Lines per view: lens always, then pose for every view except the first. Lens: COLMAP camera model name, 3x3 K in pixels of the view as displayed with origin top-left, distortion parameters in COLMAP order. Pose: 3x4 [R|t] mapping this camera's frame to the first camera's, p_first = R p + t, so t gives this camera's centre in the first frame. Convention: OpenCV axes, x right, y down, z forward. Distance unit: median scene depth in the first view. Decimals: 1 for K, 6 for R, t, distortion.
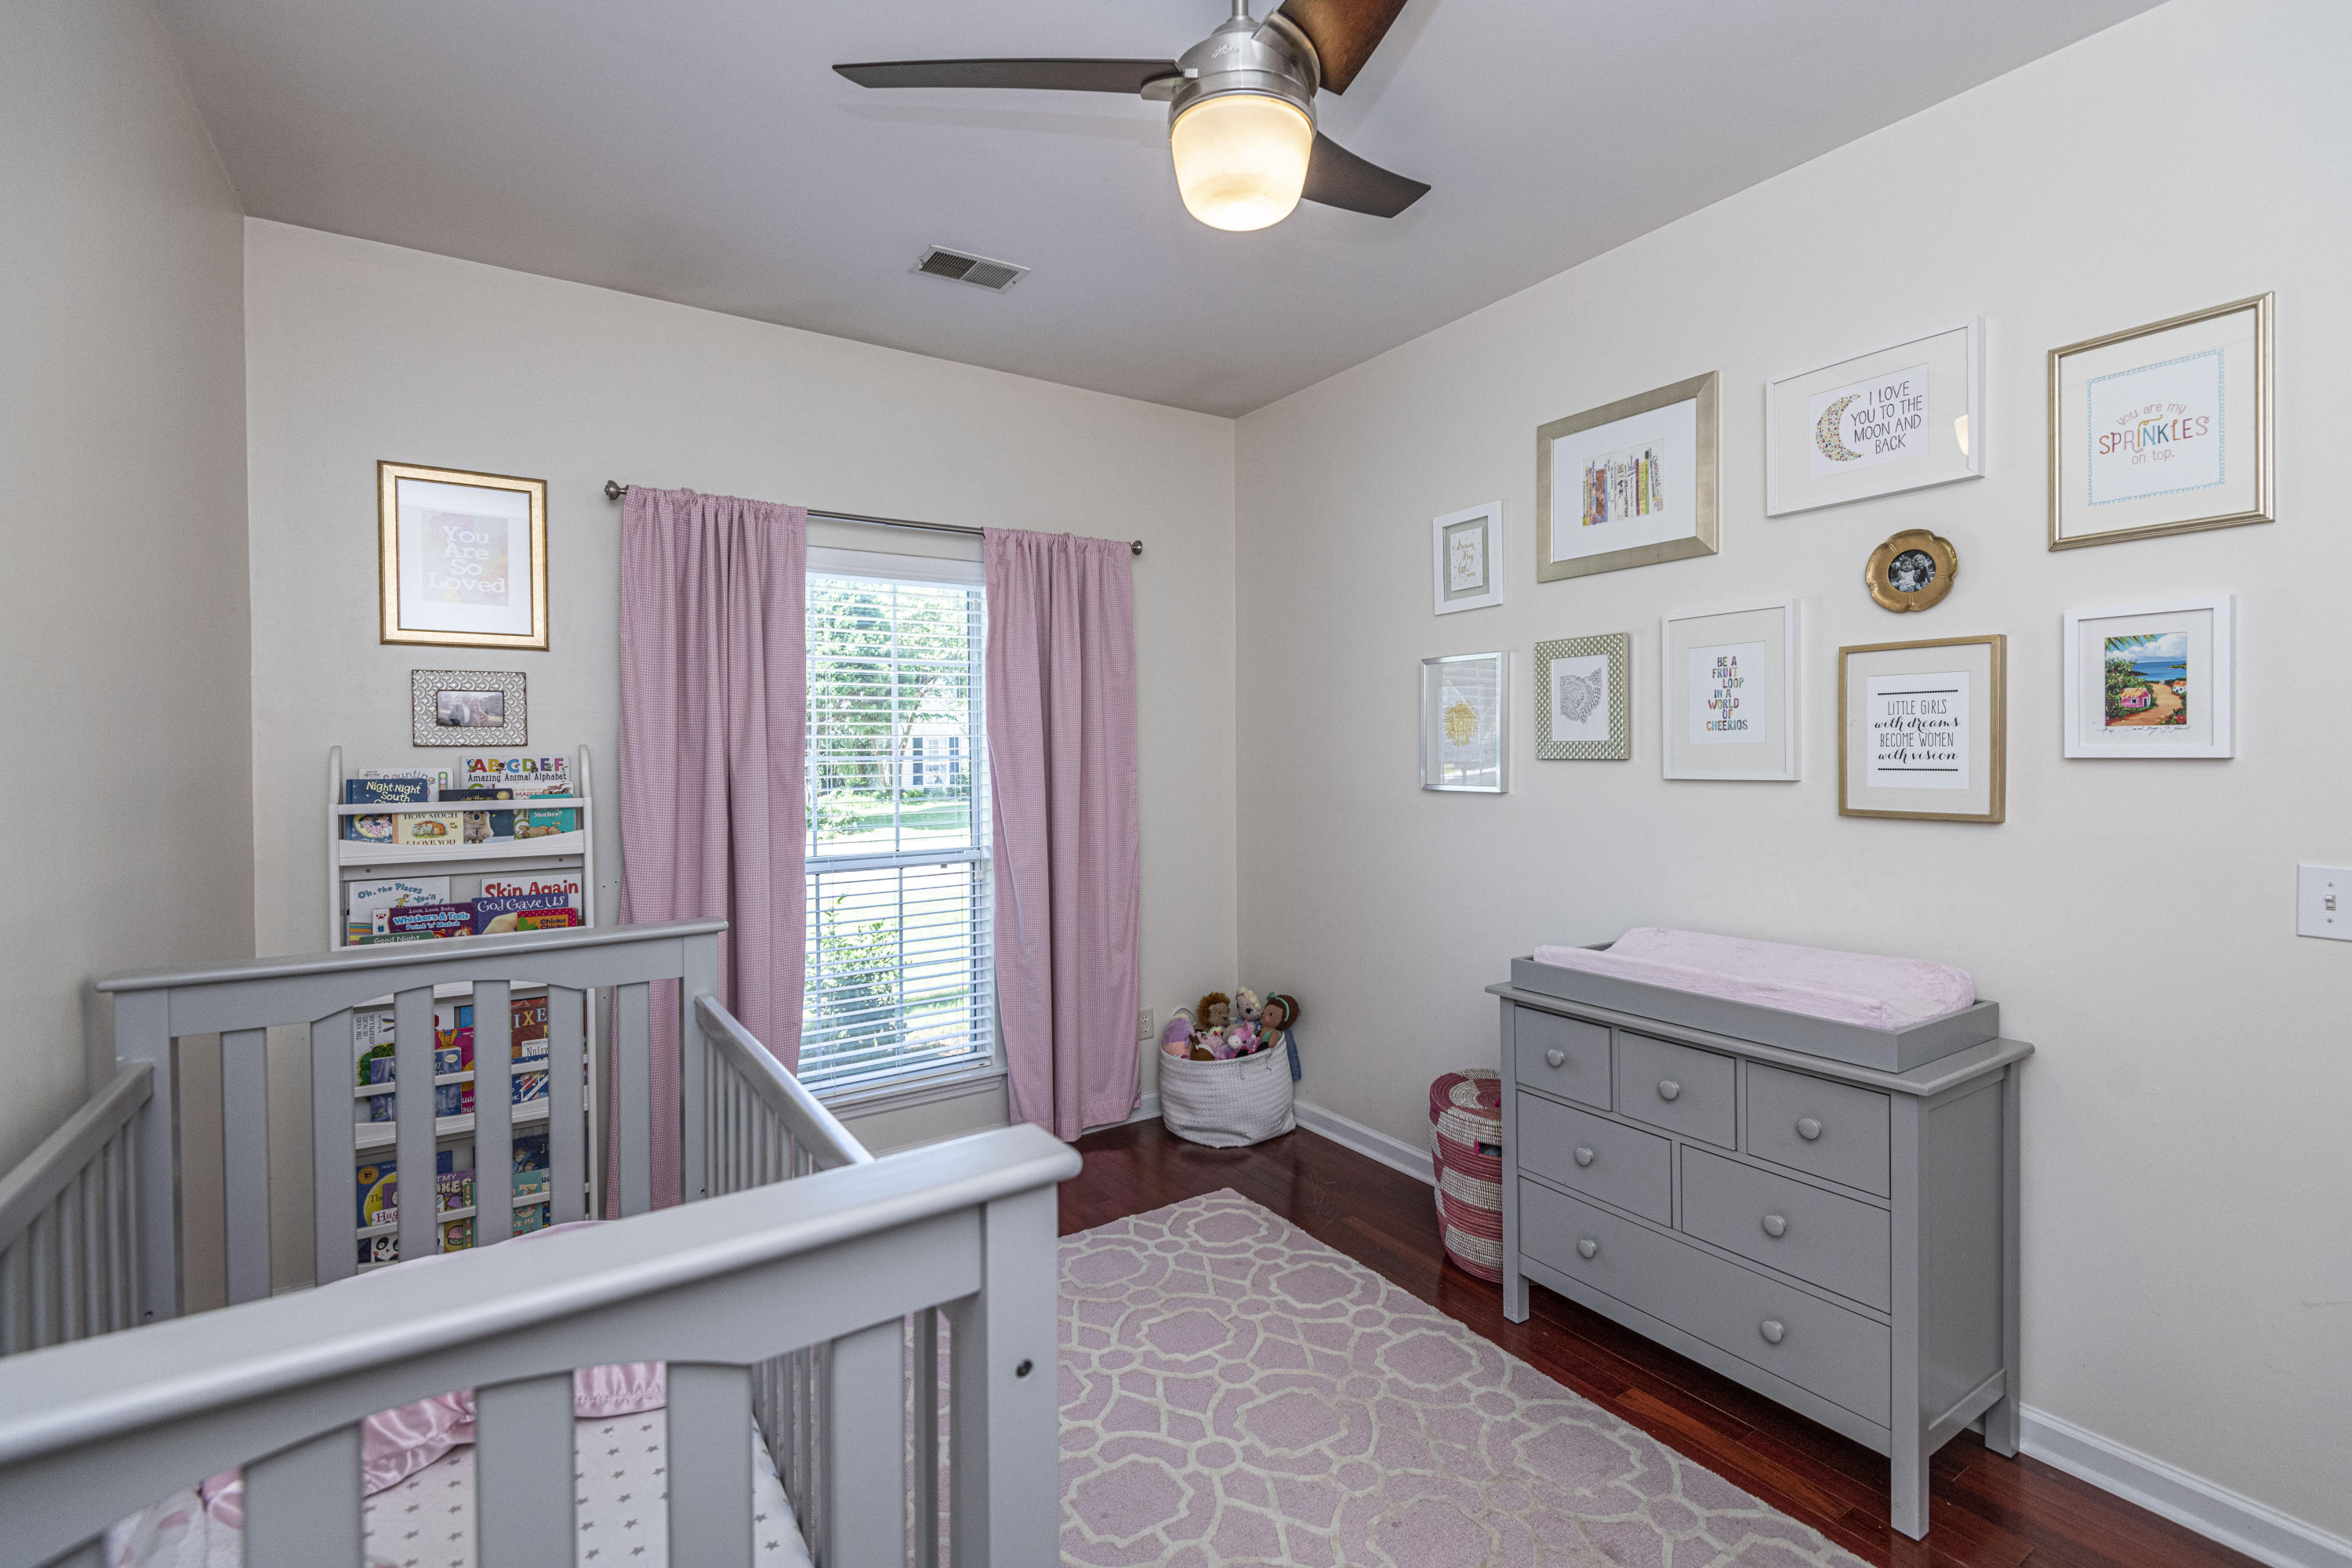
lens RADIAL K [[1052.8, 0, 1182.5], [0, 1052.8, 763.9], [0, 0, 1]] dist [0.042001, -0.030135]
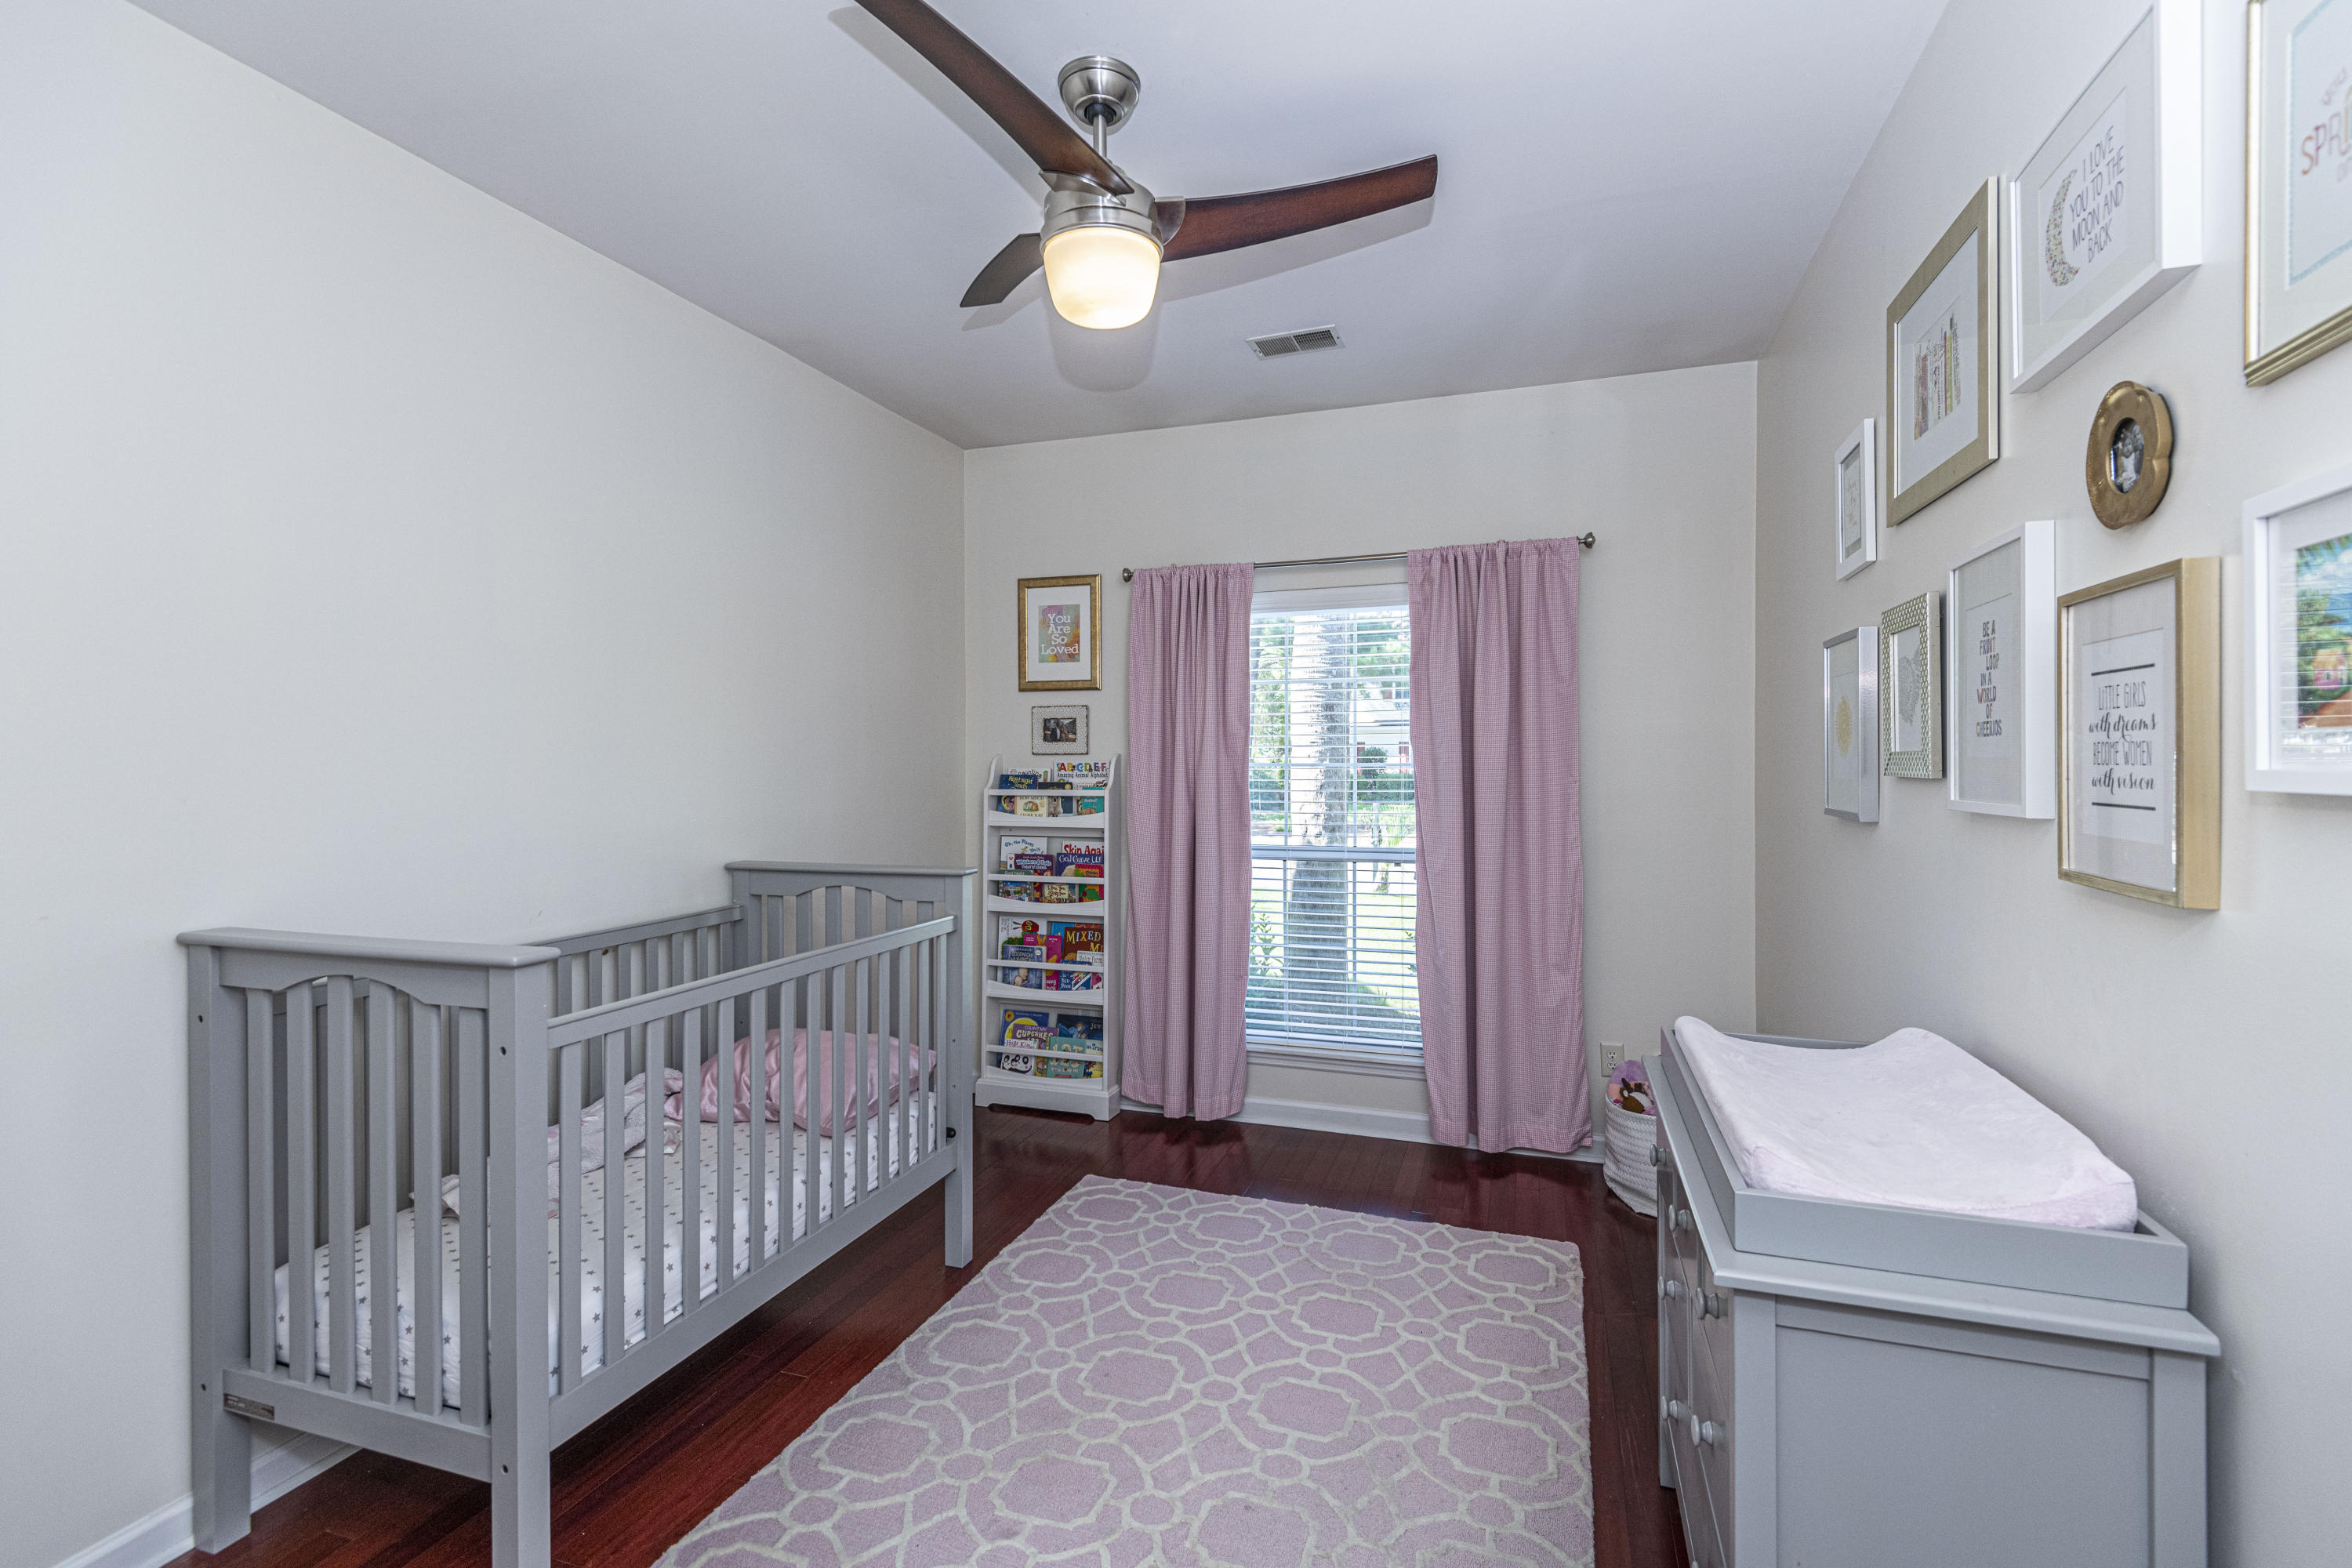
lens RADIAL K [[1052.8, 0, 1182.5], [0, 1052.8, 763.9], [0, 0, 1]] dist [0.042001, -0.030135]
pose [[0.615475, 0.010261, -0.788089, 0.643406], [-0.012954, 0.999912, 0.002902, -0.009467], [0.788050, 0.008423, 0.615554, 0.201198]]
